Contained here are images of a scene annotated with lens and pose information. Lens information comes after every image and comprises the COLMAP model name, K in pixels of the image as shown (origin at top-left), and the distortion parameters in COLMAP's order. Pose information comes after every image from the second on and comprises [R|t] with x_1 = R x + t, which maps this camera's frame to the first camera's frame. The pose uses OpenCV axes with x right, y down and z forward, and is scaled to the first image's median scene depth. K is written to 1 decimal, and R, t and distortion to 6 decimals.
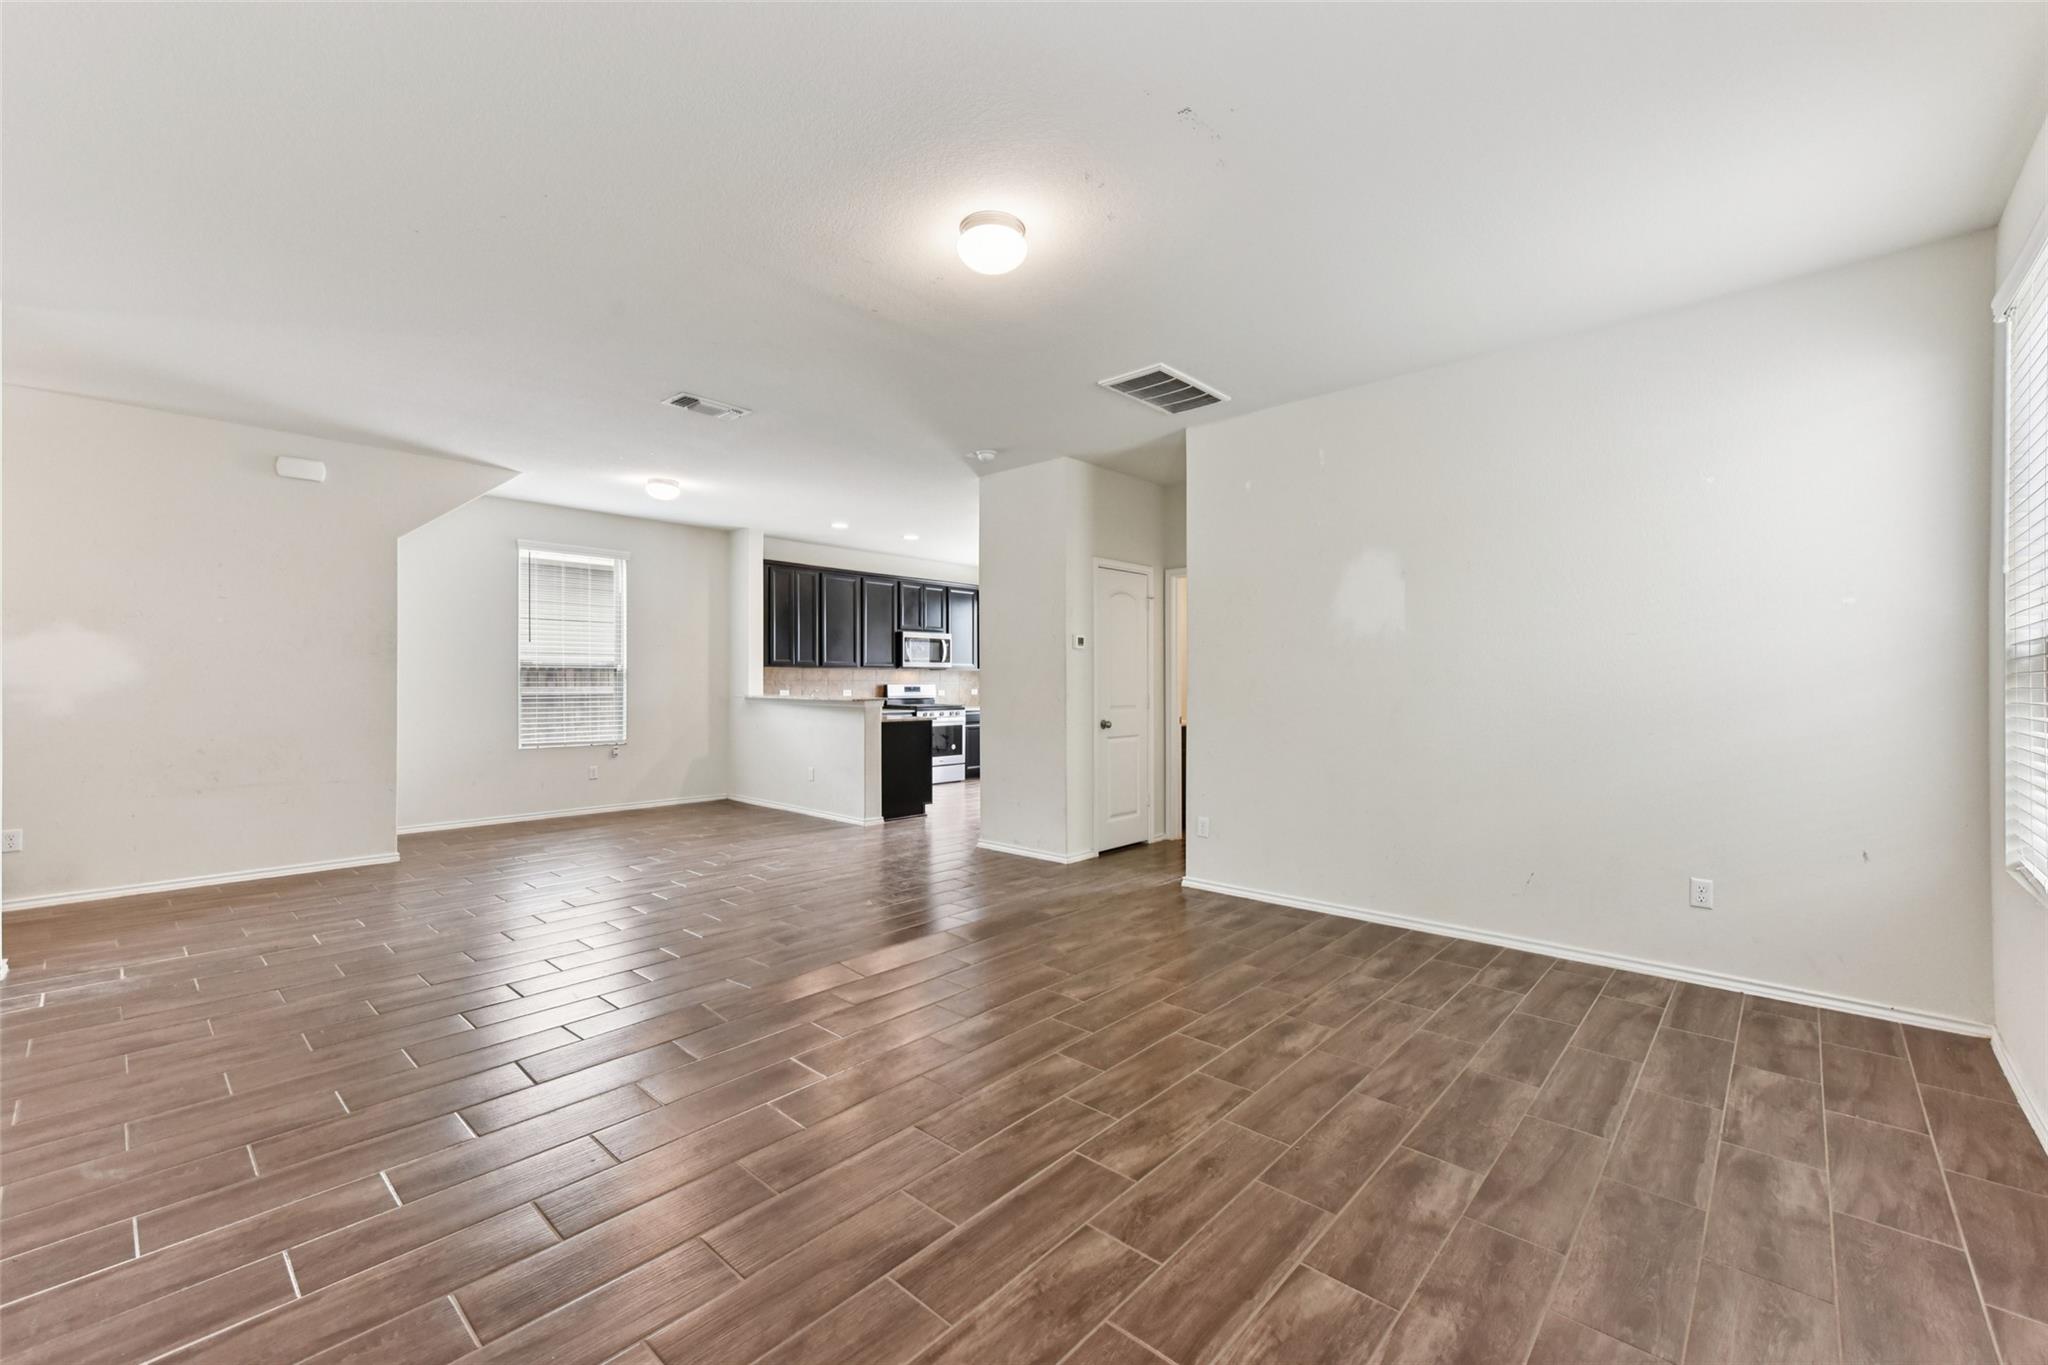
lens RADIAL K [[820.4, 0, 1027.8], [0, 820.4, 679.4], [0, 0, 1]] dist [0.002666, 0.000044]
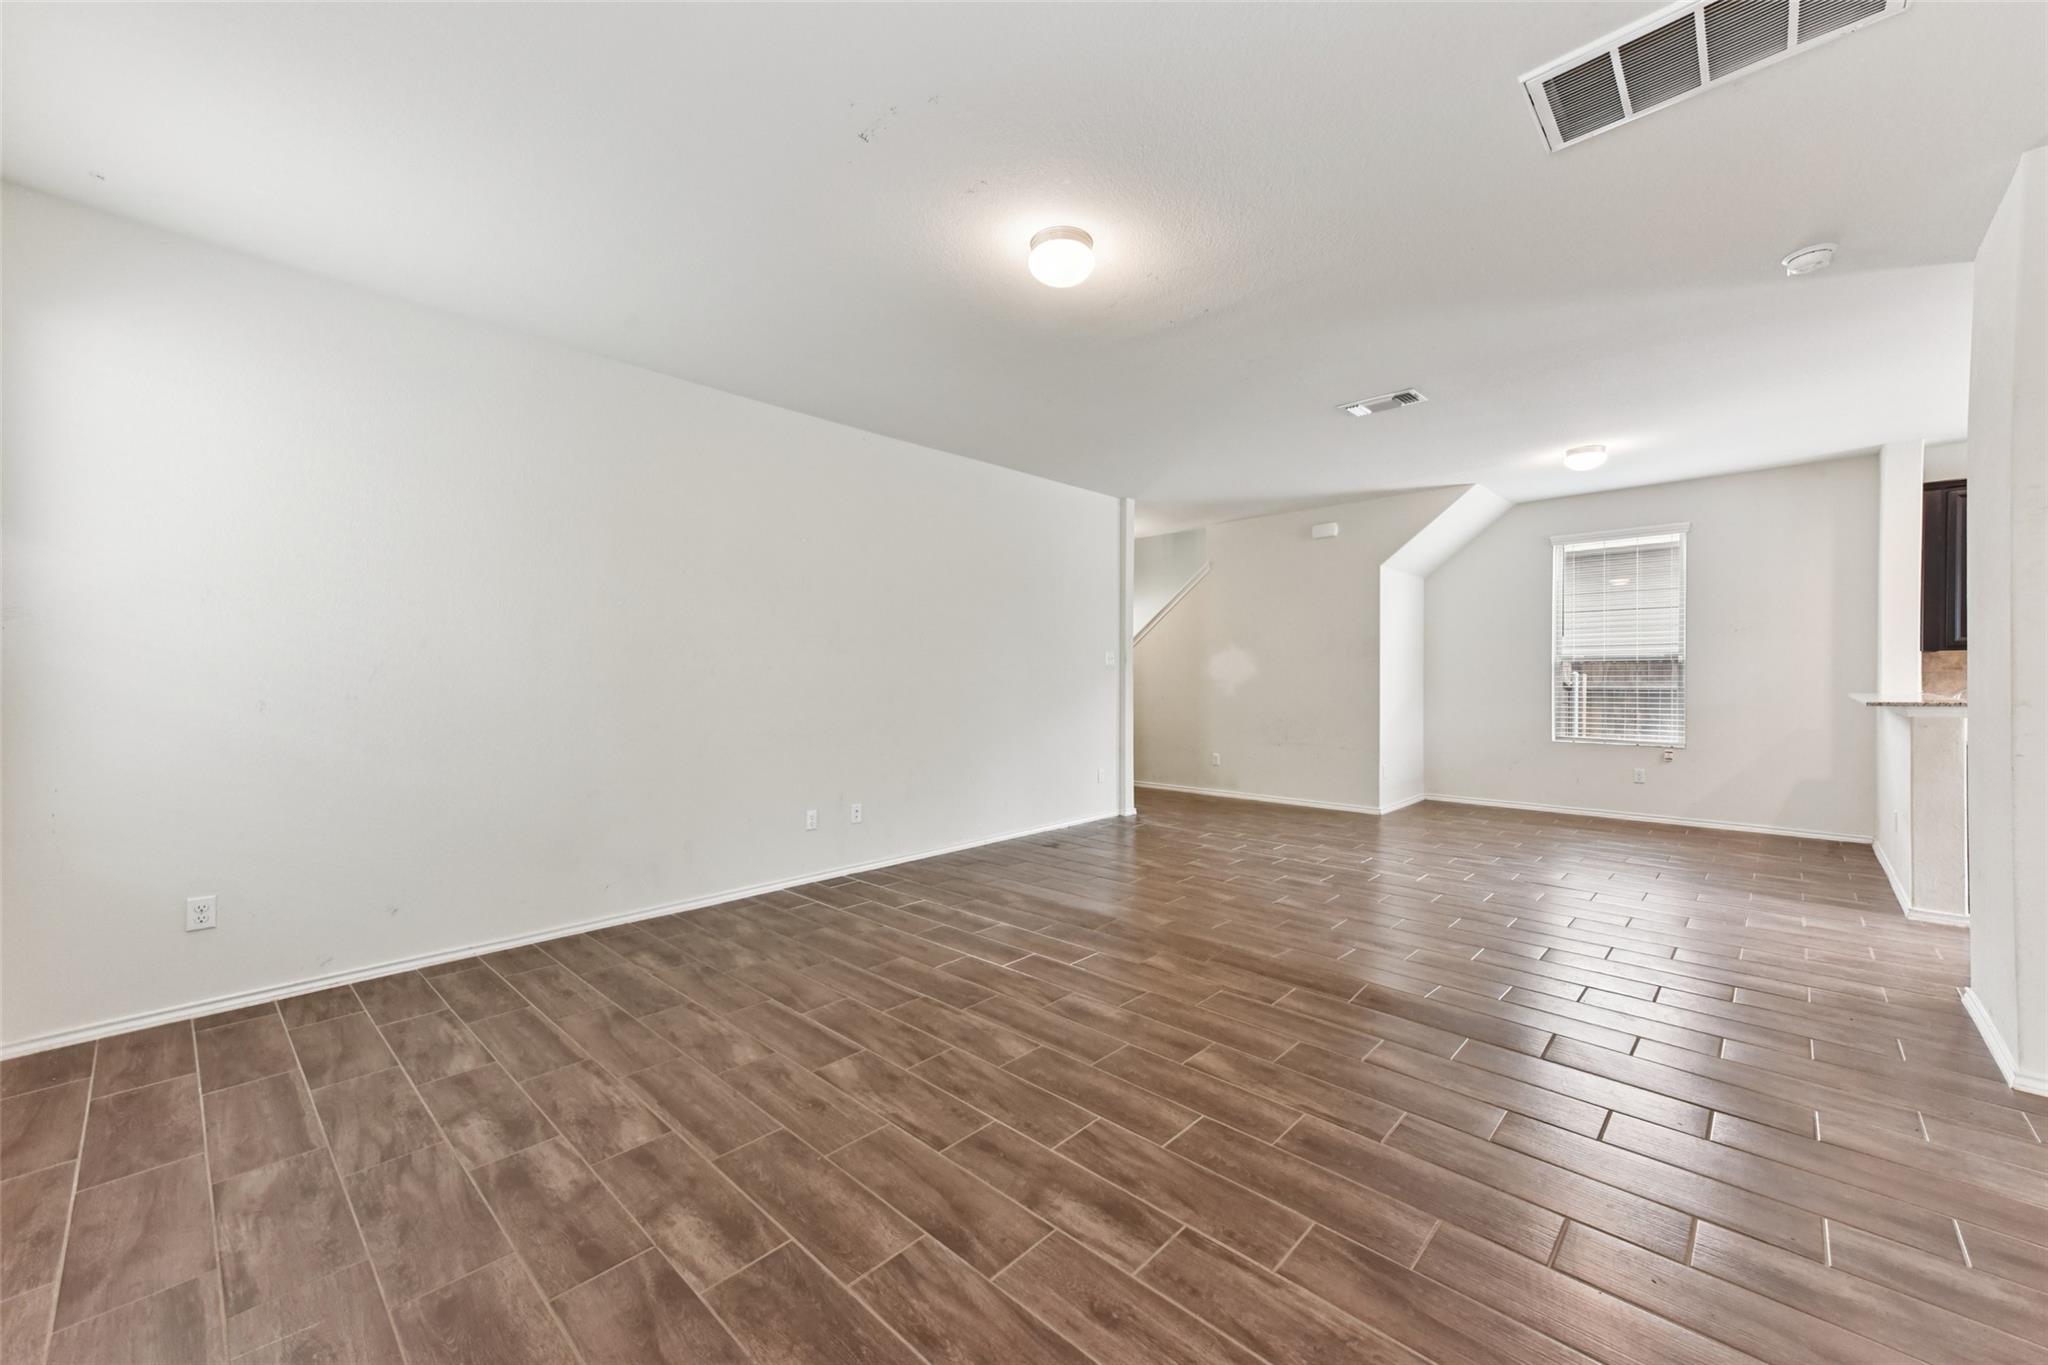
lens RADIAL K [[797.4, 0, 1029.1], [0, 797.4, 604.4], [0, 0, 1]] dist [0.002797, -0.000038]
pose [[0.002063, -0.086599, -0.996241, 1.084321], [-0.005837, 0.996225, -0.086610, 0.016415], [0.999981, 0.005994, 0.001550, 1.038841]]
